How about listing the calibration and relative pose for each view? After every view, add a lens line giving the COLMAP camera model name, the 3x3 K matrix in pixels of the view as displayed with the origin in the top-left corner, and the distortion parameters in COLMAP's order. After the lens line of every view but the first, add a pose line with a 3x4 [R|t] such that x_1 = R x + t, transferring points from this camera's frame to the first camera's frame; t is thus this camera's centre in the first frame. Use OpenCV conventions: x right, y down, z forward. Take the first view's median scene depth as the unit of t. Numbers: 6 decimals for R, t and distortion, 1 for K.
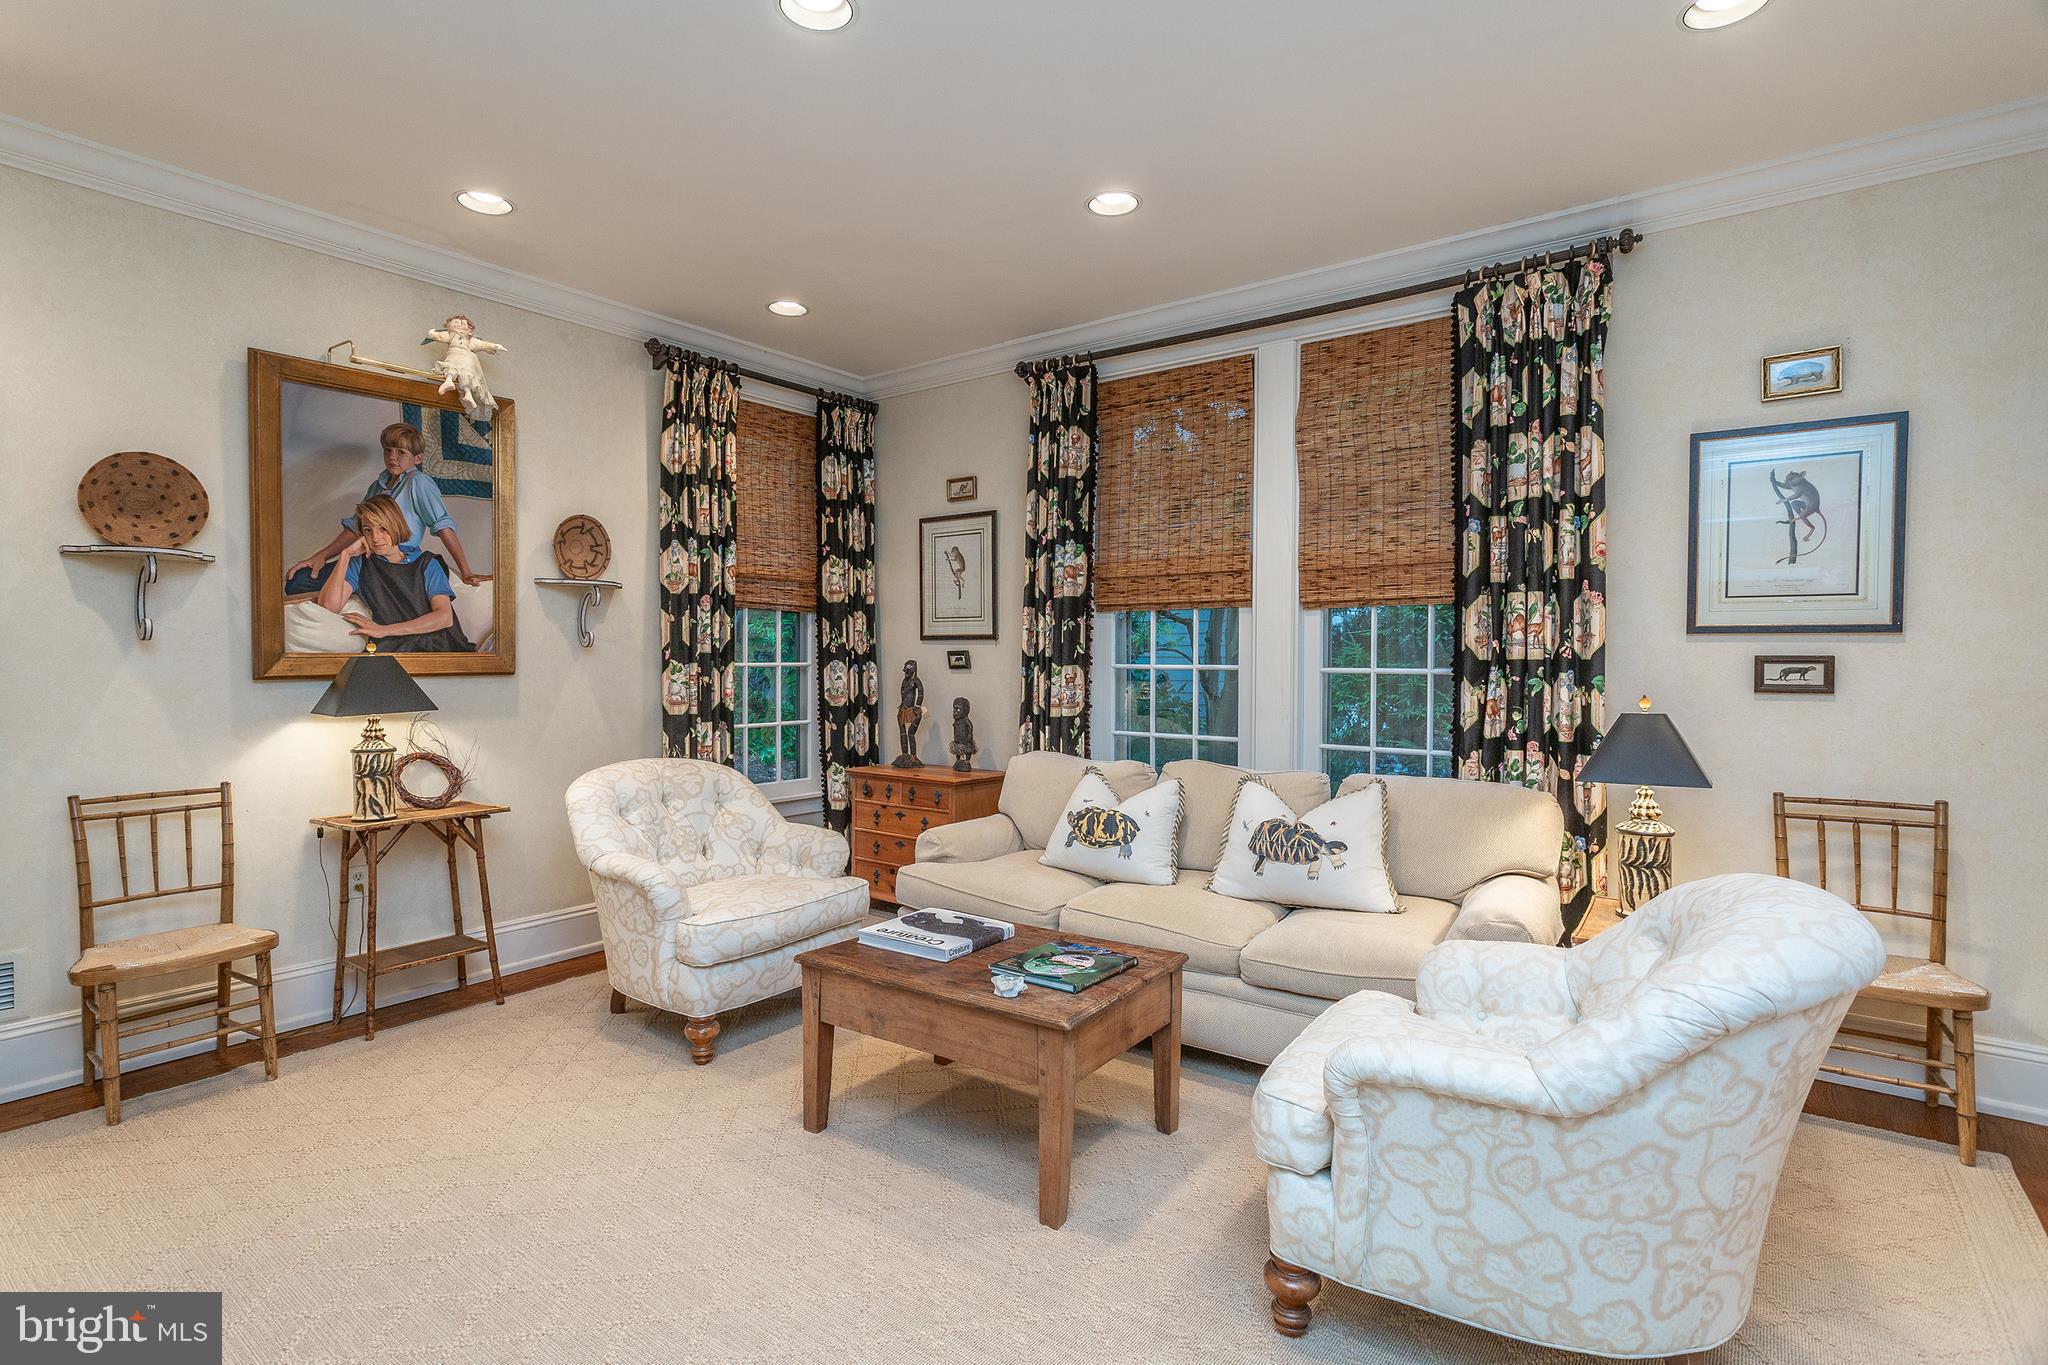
lens RADIAL K [[993.3, 0, 1015.8], [0, 993.3, 673.2], [0, 0, 1]] dist [-0.018457, 0.002819]
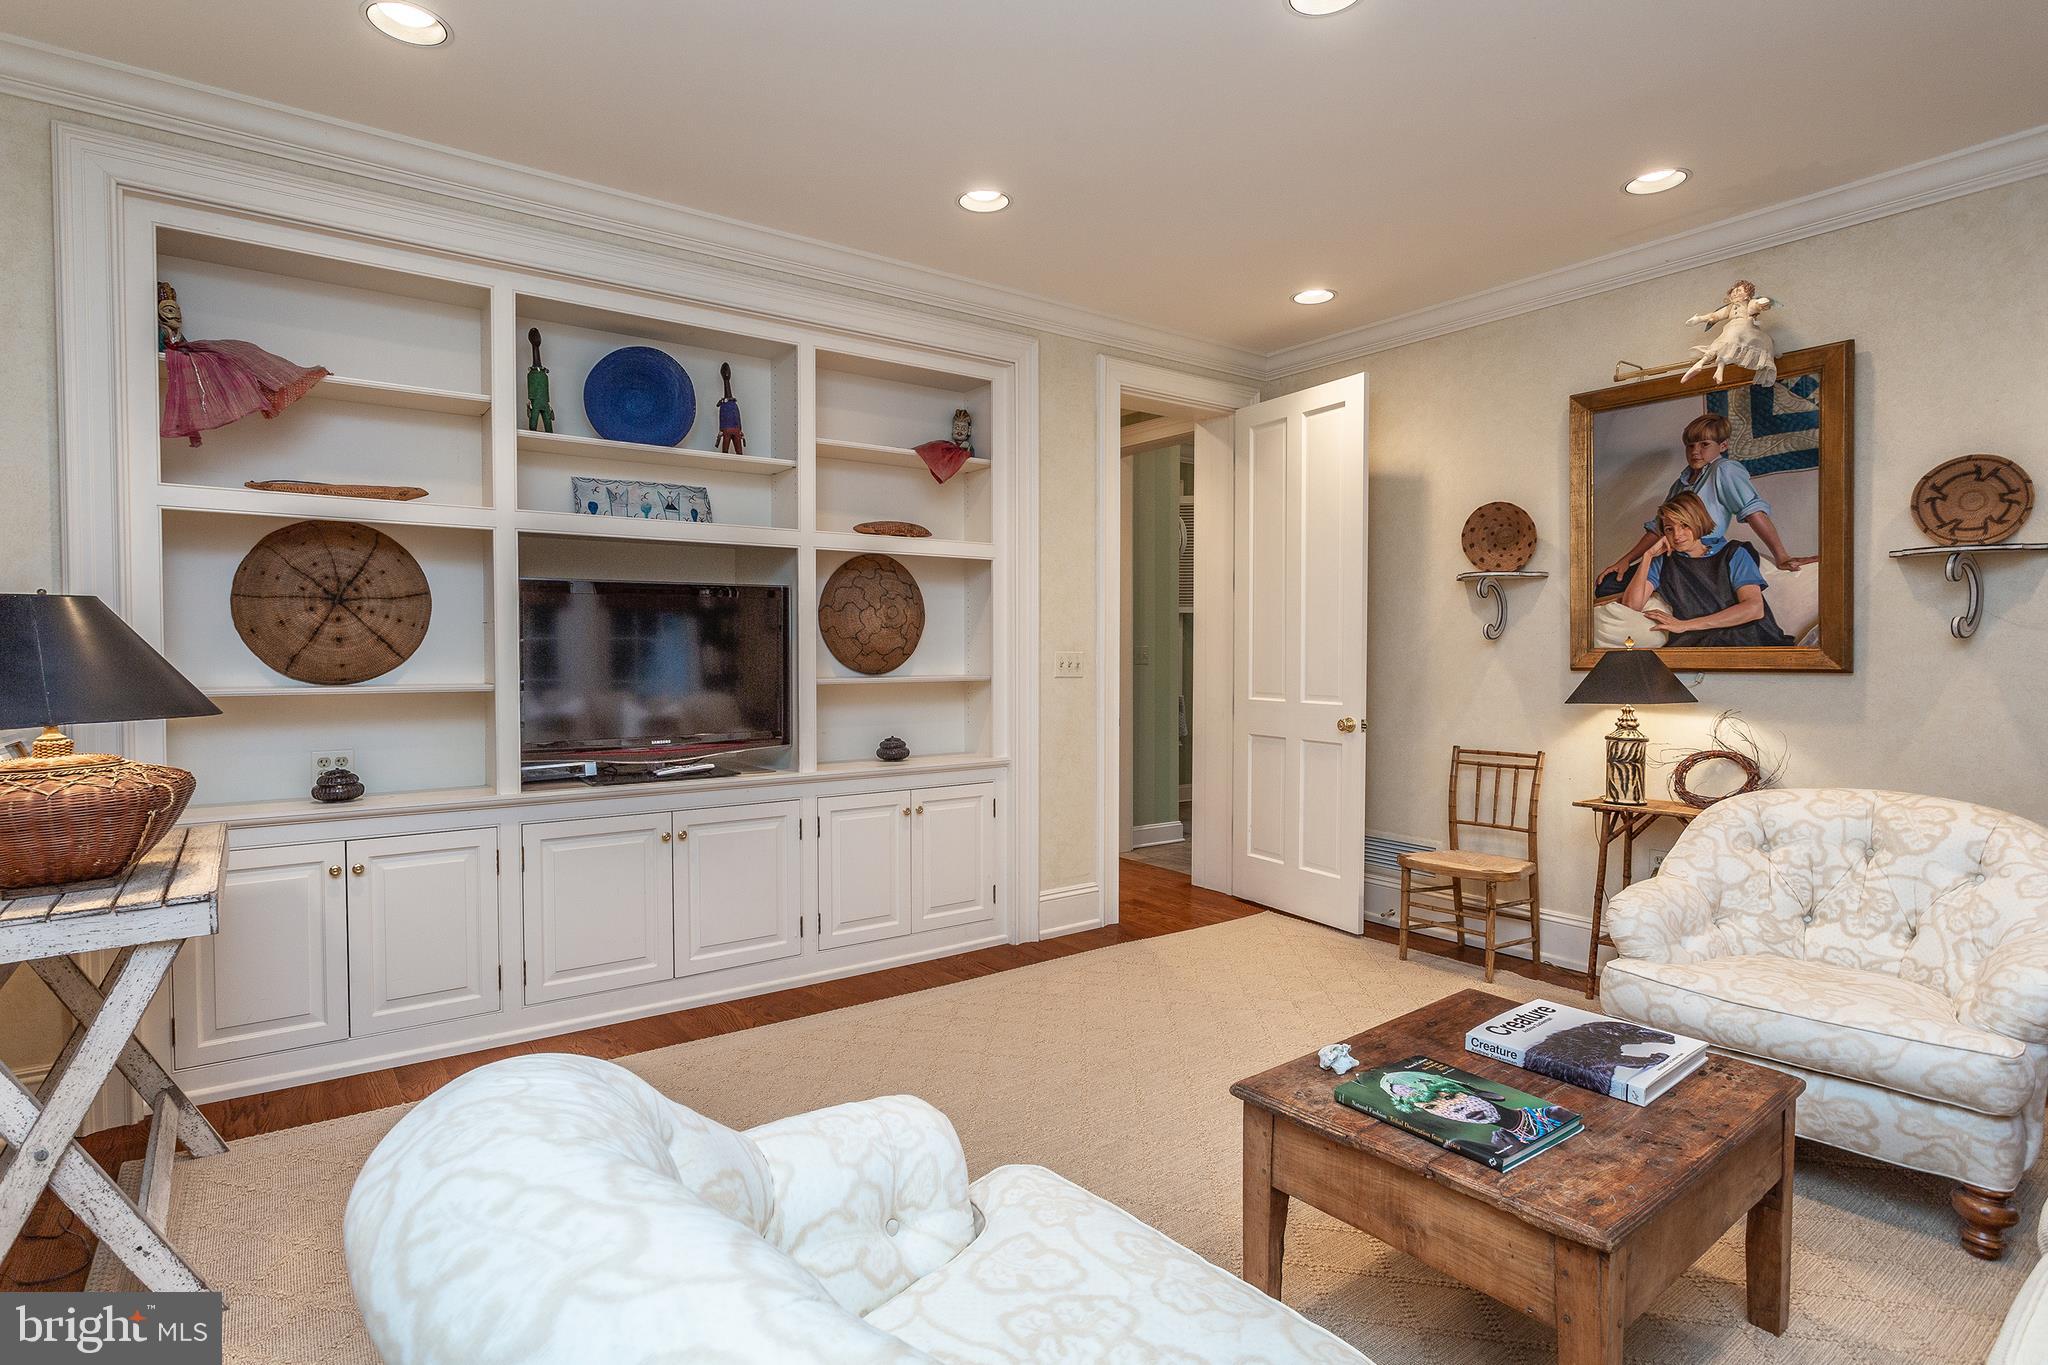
lens RADIAL K [[993.3, 0, 1013.6], [0, 993.3, 672.2], [0, 0, 1]] dist [-0.018457, 0.002819]
pose [[-0.283788, 0.011564, -0.958817, 0.531493], [-0.021993, 0.999586, 0.018565, 0.001021], [0.958635, 0.026356, -0.283416, 0.633232]]
